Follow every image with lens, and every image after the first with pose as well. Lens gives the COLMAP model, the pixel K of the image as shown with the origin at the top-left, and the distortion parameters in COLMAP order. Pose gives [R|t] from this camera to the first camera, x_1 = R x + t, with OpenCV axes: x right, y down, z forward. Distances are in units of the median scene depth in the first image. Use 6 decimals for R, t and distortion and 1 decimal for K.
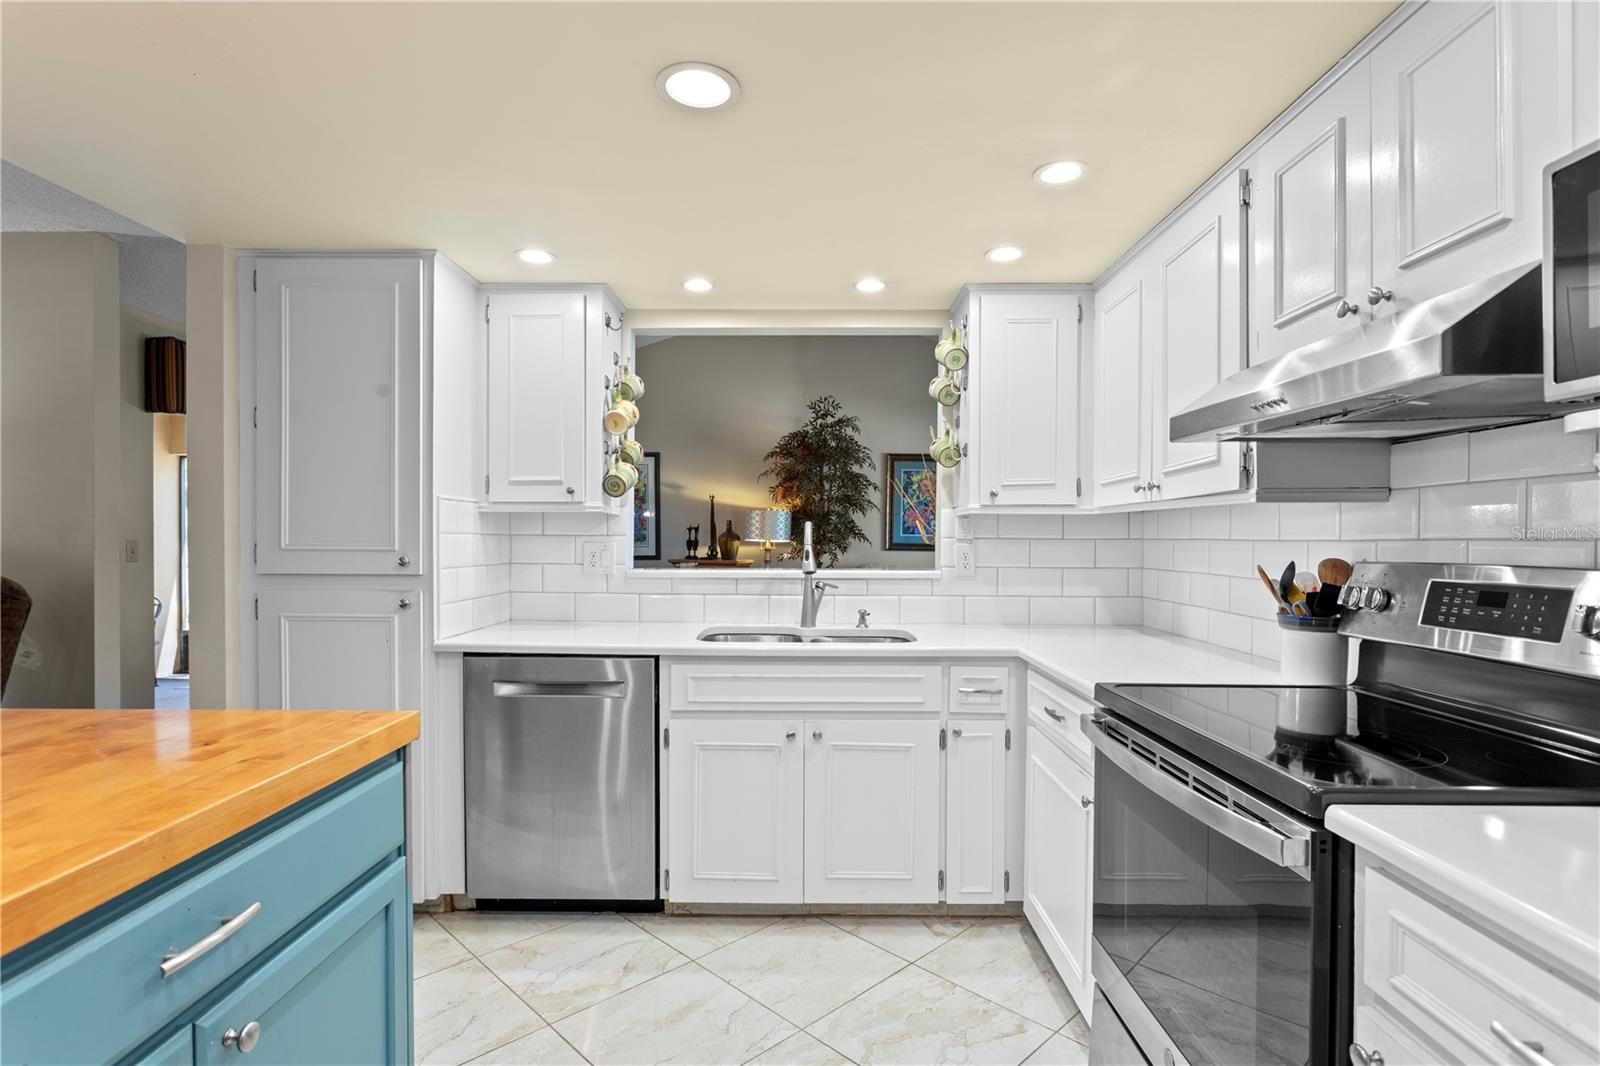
lens RADIAL K [[793.6, 0, 791.4], [0, 793.6, 548.1], [0, 0, 1]] dist [-0.006771, 0.001438]
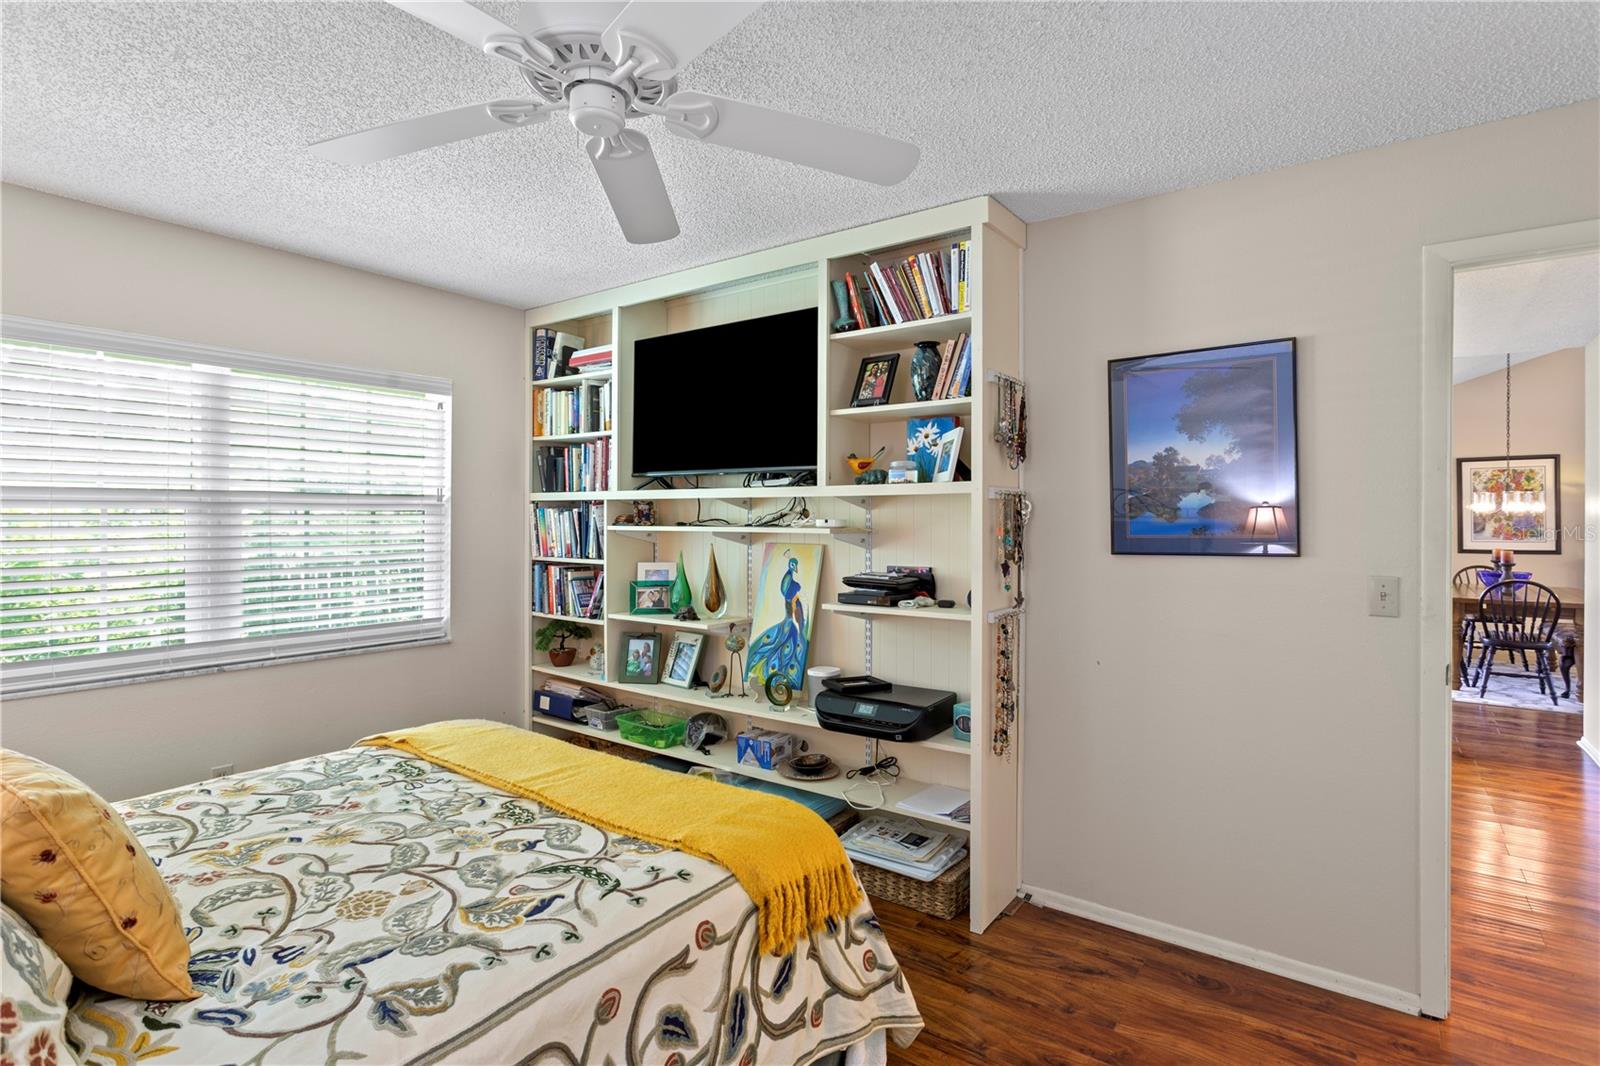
lens RADIAL K [[793.6, 0, 803.2], [0, 793.6, 522.0], [0, 0, 1]] dist [-0.006771, 0.001438]
pose [[0.813763, 0.001309, -0.581196, -0.380055], [-0.007336, 0.999941, -0.008020, -0.013460], [0.581151, 0.010790, 0.813724, -0.460435]]
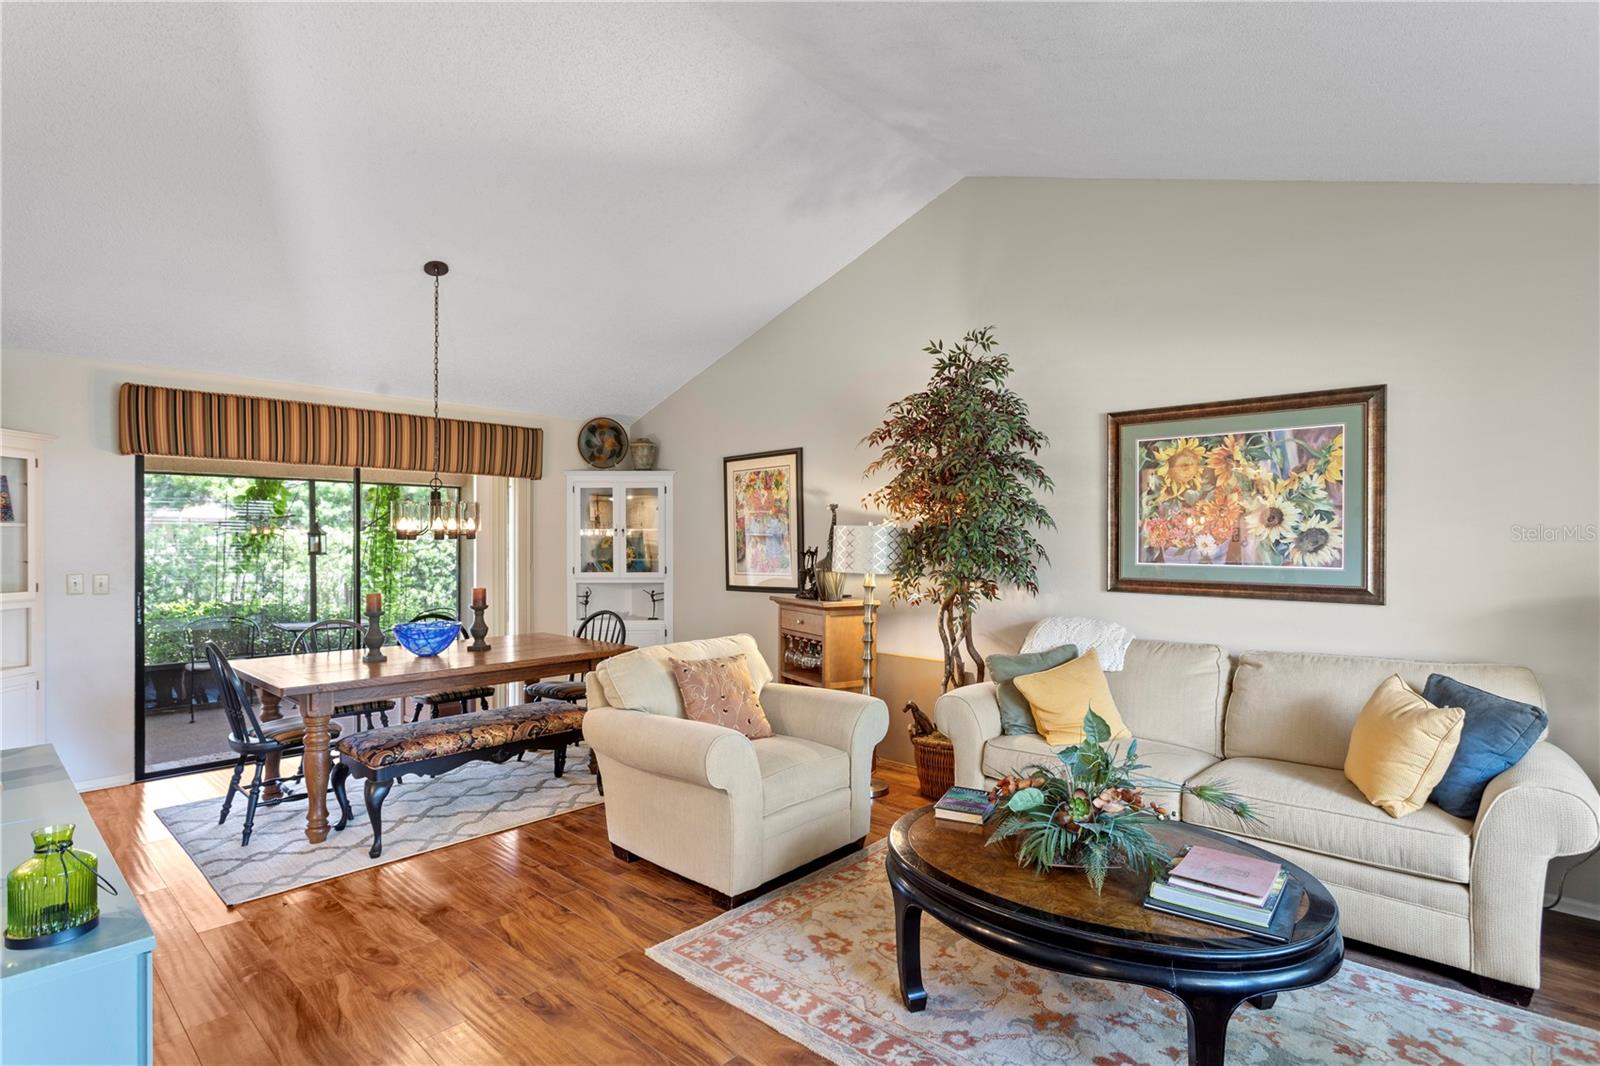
lens RADIAL K [[793.6, 0, 789.2], [0, 793.6, 533.5], [0, 0, 1]] dist [-0.006771, 0.001438]
pose [[0.735154, -0.015006, -0.677734, 0.326954], [-0.004666, 0.999619, -0.027194, -0.021060], [0.677884, 0.023154, 0.734805, 0.456231]]
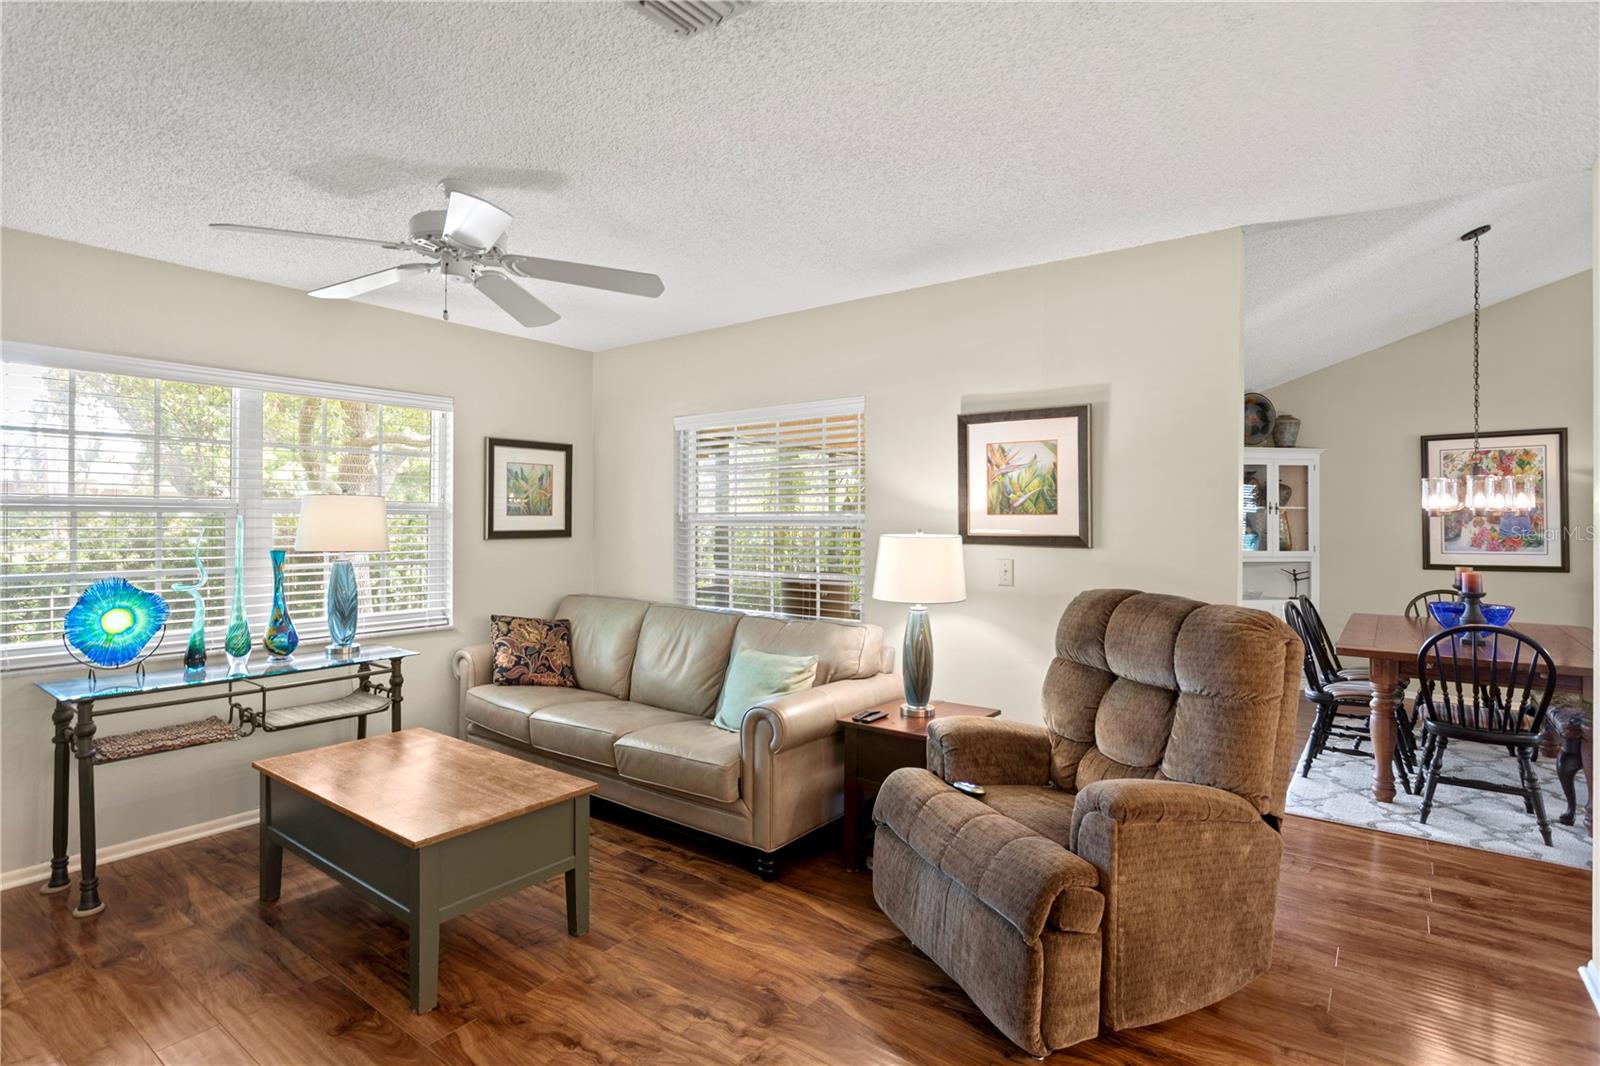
lens RADIAL K [[793.6, 0, 802.4], [0, 793.6, 519.1], [0, 0, 1]] dist [-0.006771, 0.001438]
pose [[0.802303, -0.004365, -0.596901, -0.301092], [-0.006886, 0.999839, -0.016566, -0.018226], [0.596877, 0.017401, 0.802144, -0.014952]]
